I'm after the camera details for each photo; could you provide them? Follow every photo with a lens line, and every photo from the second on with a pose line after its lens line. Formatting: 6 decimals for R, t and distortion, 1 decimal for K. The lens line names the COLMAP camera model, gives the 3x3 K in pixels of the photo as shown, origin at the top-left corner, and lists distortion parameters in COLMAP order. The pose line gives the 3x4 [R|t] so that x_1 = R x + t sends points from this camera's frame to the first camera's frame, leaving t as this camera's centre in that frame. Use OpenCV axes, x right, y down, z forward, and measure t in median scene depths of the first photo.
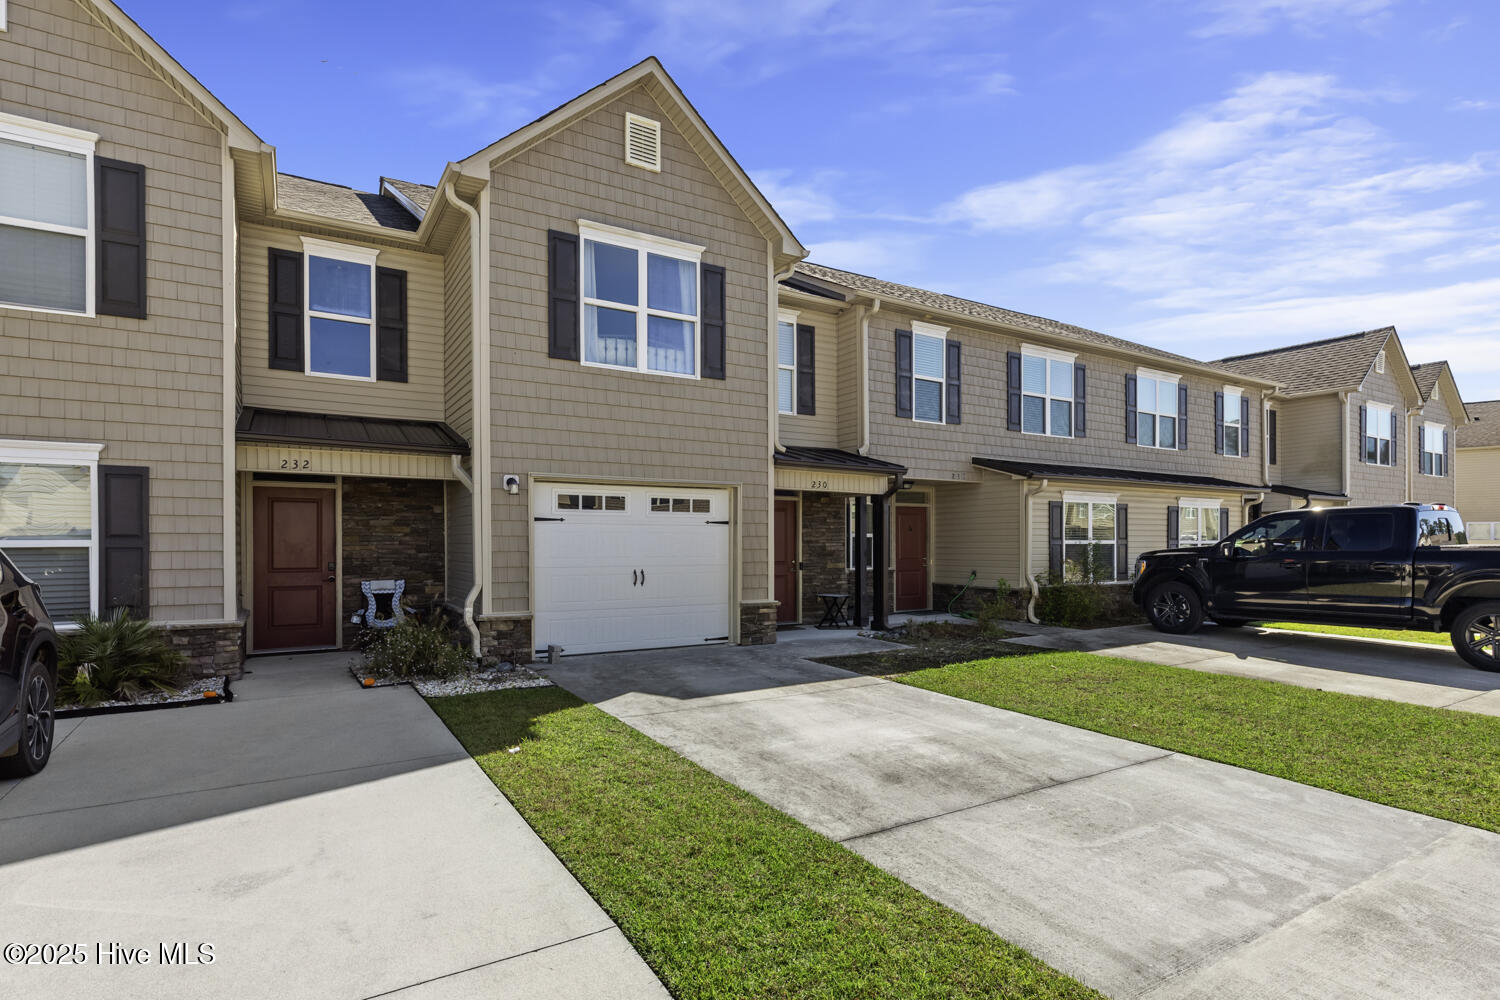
lens RADIAL K [[706.9, 0, 748.0], [0, 706.9, 551.3], [0, 0, 1]] dist [0.001309, -0.000030]
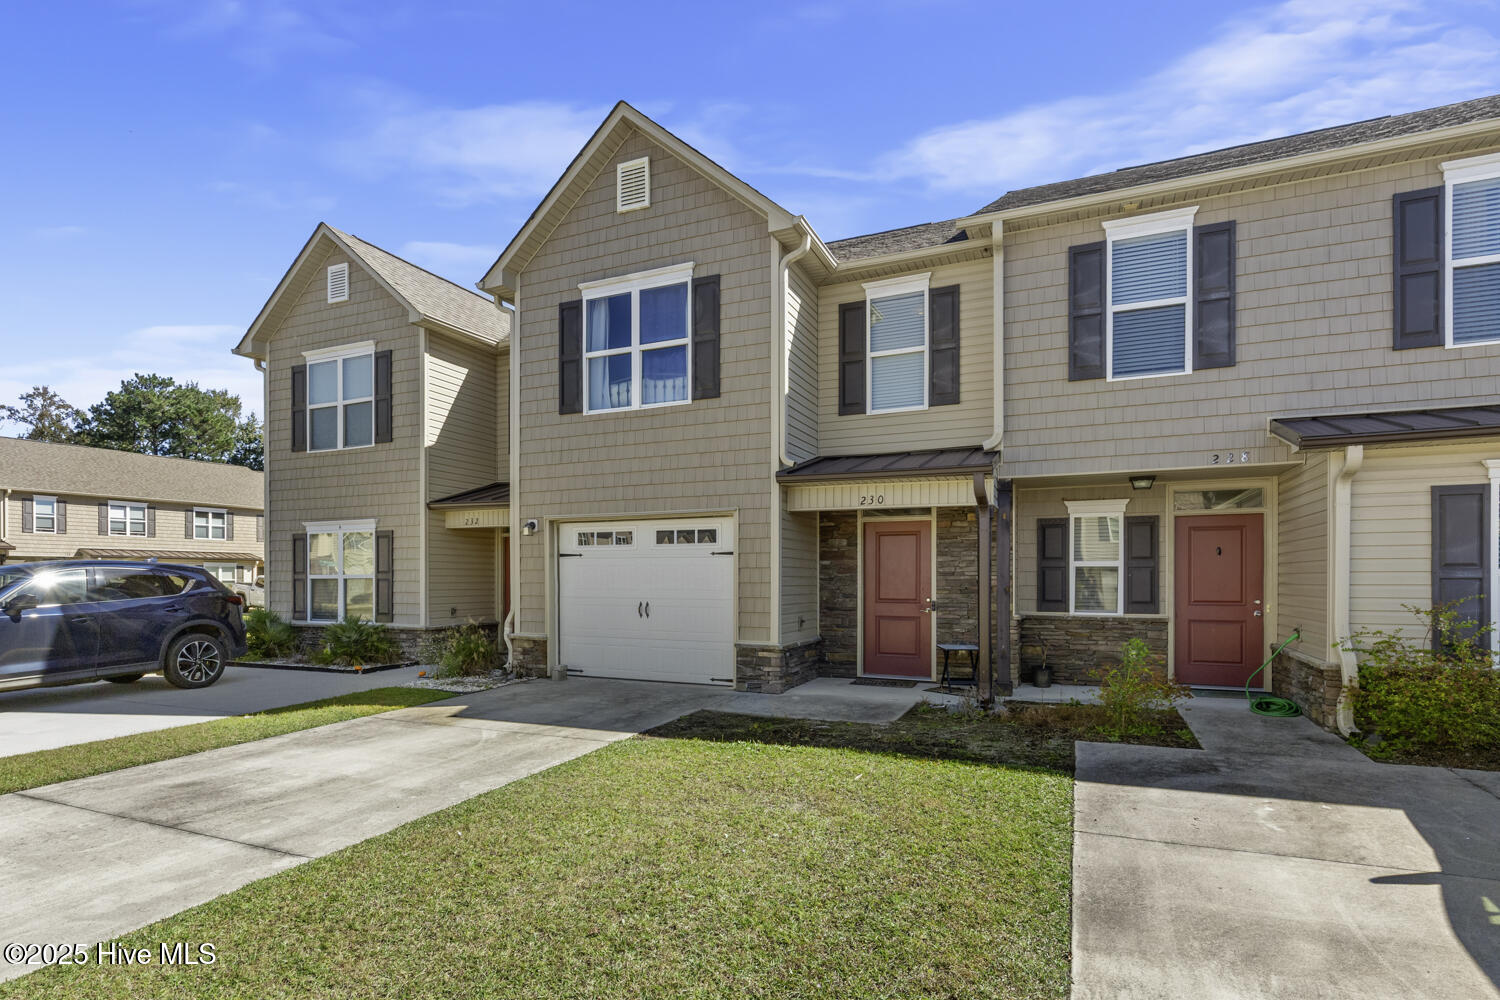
lens RADIAL K [[772.3, 0, 748.8], [0, 772.3, 573.7], [0, 0, 1]] dist [-0.008187, 0.000606]
pose [[0.588464, 0.007258, -0.808491, 0.822296], [-0.002023, 0.999970, 0.007504, -0.022820], [0.808521, -0.002780, 0.588461, 0.457347]]
